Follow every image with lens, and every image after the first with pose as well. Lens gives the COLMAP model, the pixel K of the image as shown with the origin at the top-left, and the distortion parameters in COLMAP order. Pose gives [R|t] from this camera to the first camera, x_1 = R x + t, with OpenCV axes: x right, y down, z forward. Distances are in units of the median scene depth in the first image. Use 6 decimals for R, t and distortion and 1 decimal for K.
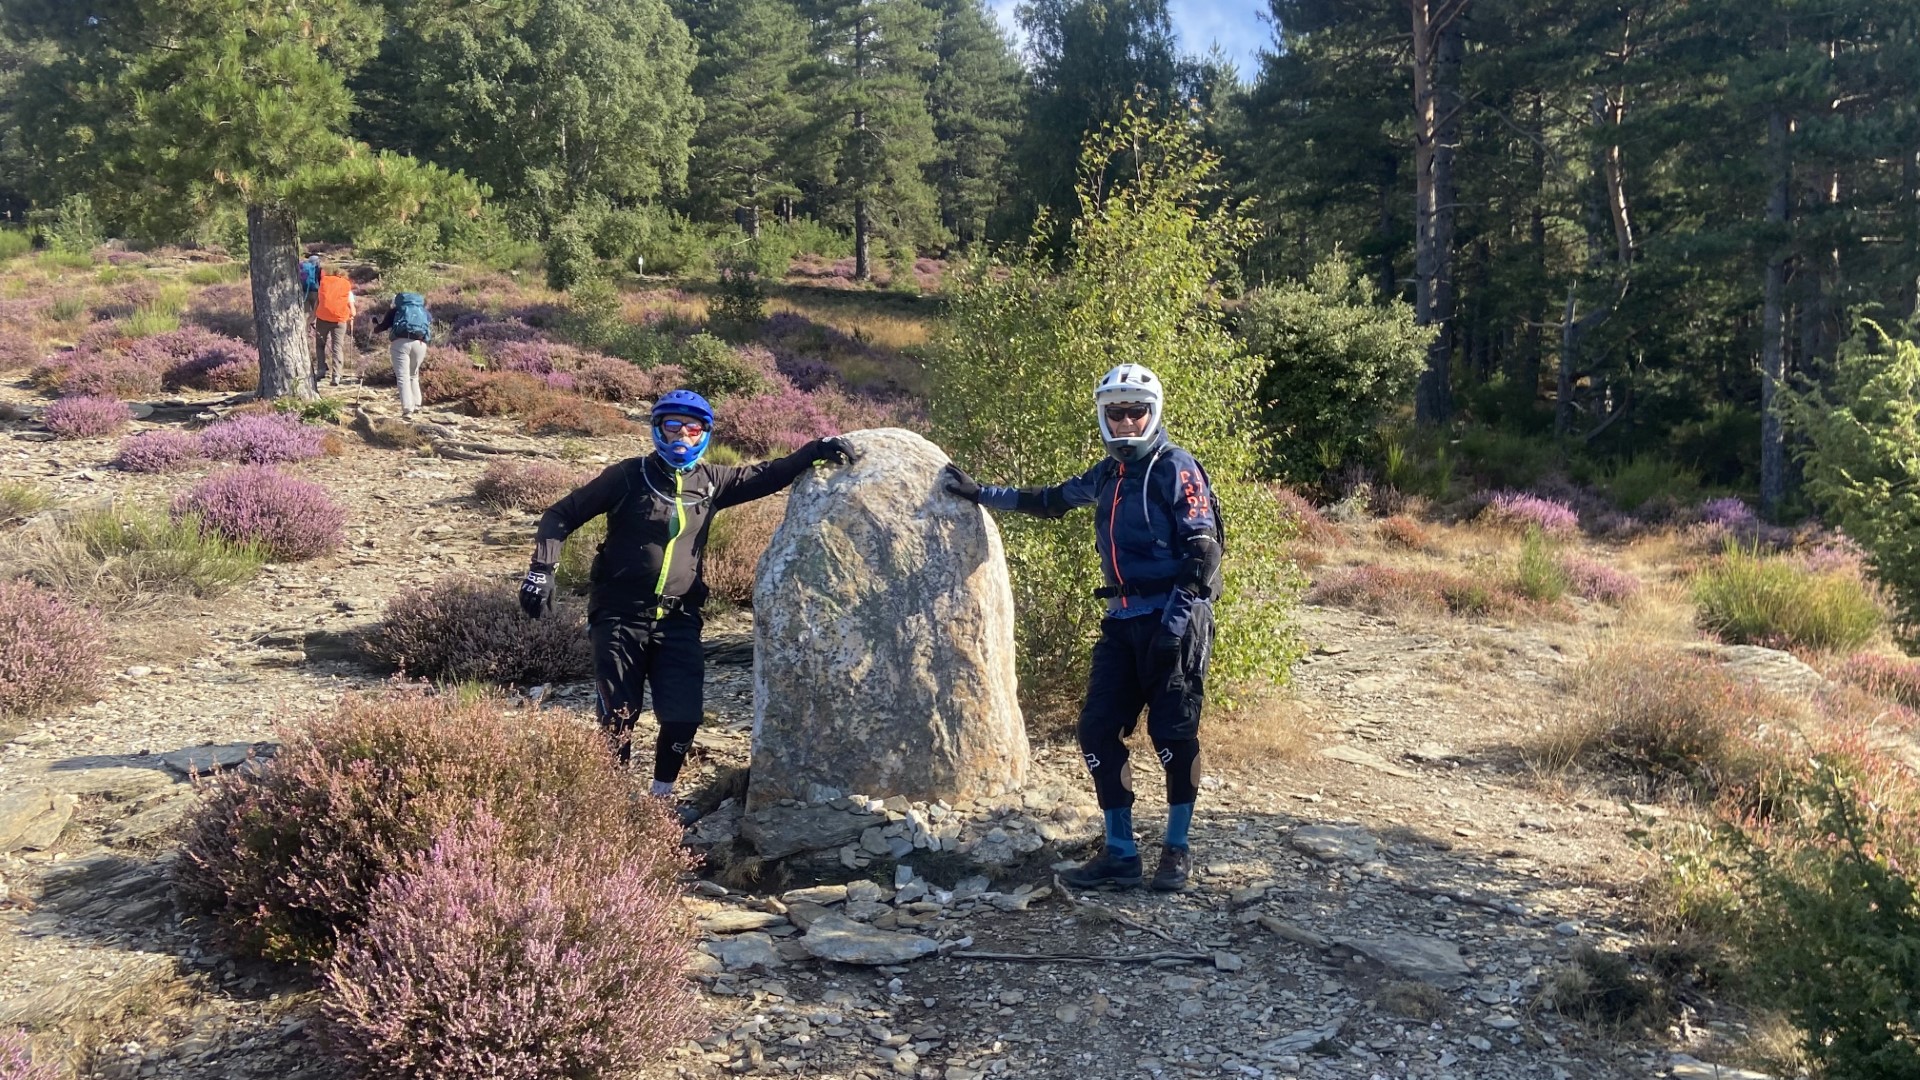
lens RADIAL K [[1619.1, 0, 954.1], [0, 1619.1, 577.8], [0, 0, 1]] dist [0.052491, -0.048022]
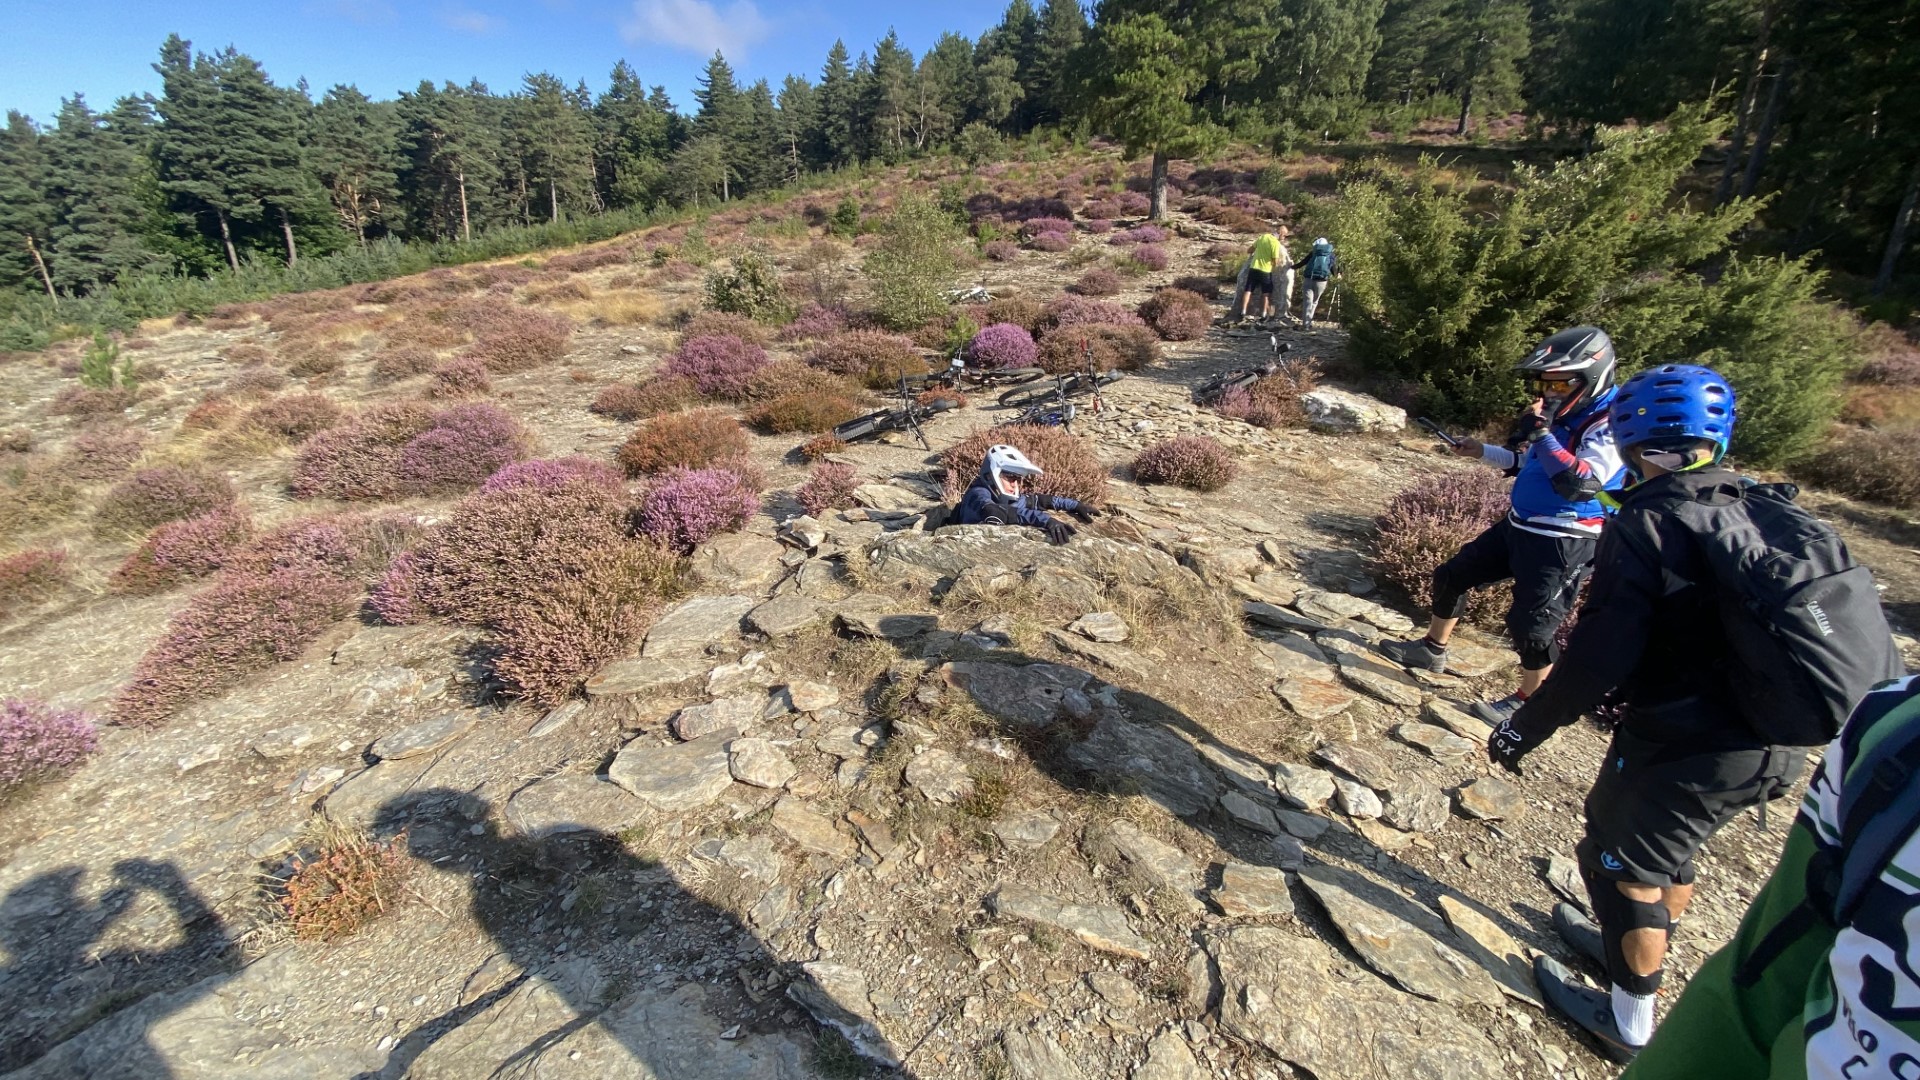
lens RADIAL K [[778.9, 0, 955.6], [0, 778.9, 572.9], [0, 0, 1]] dist [-0.003373, -0.009256]
pose [[0.819518, 0.240386, -0.520197, 0.400383], [-0.053914, 0.936080, 0.347631, 0.050917], [0.570512, -0.256844, 0.780094, -1.049360]]
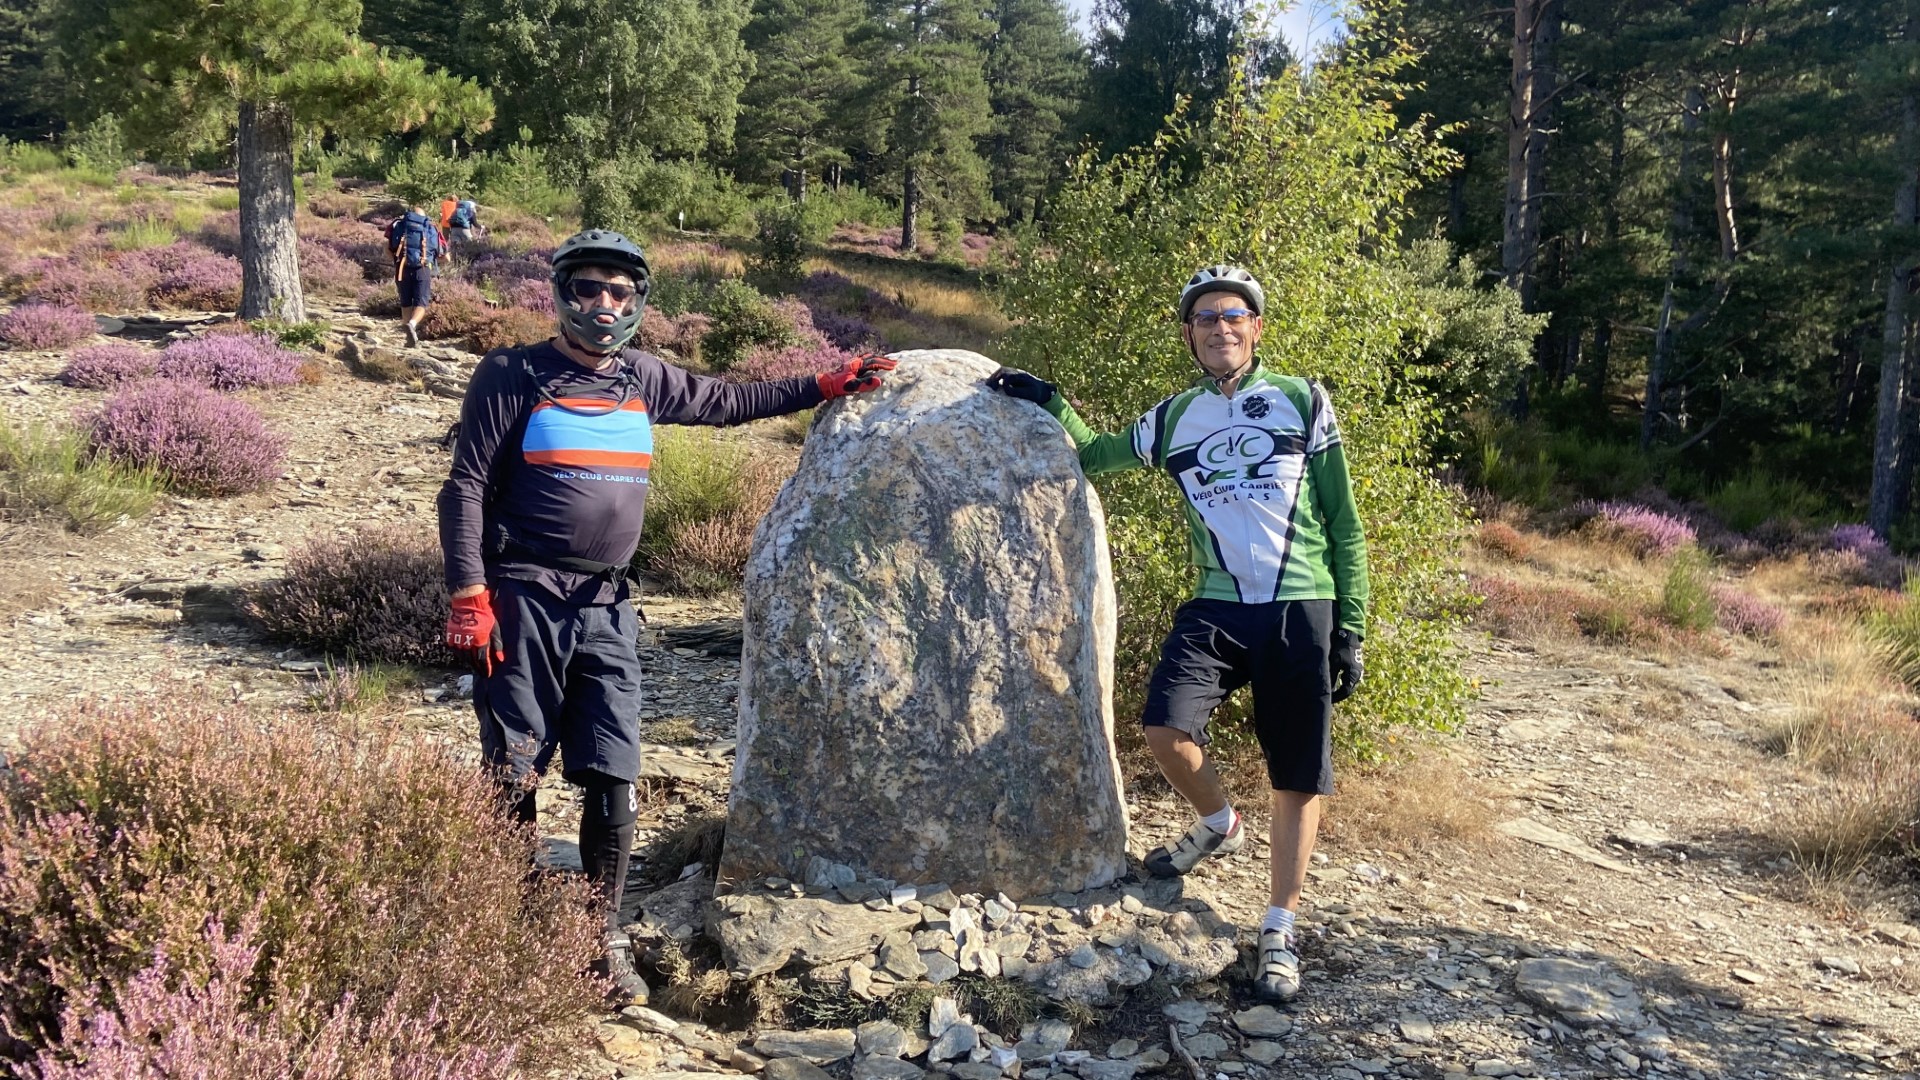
lens RADIAL K [[1619.1, 0, 964.2], [0, 1619.1, 578.5], [0, 0, 1]] dist [0.052491, -0.048022]
pose [[0.998204, 0.059193, -0.009266, -0.013845], [-0.059083, 0.998184, 0.011730, -0.001053], [0.009944, -0.011161, 0.999888, 0.175728]]
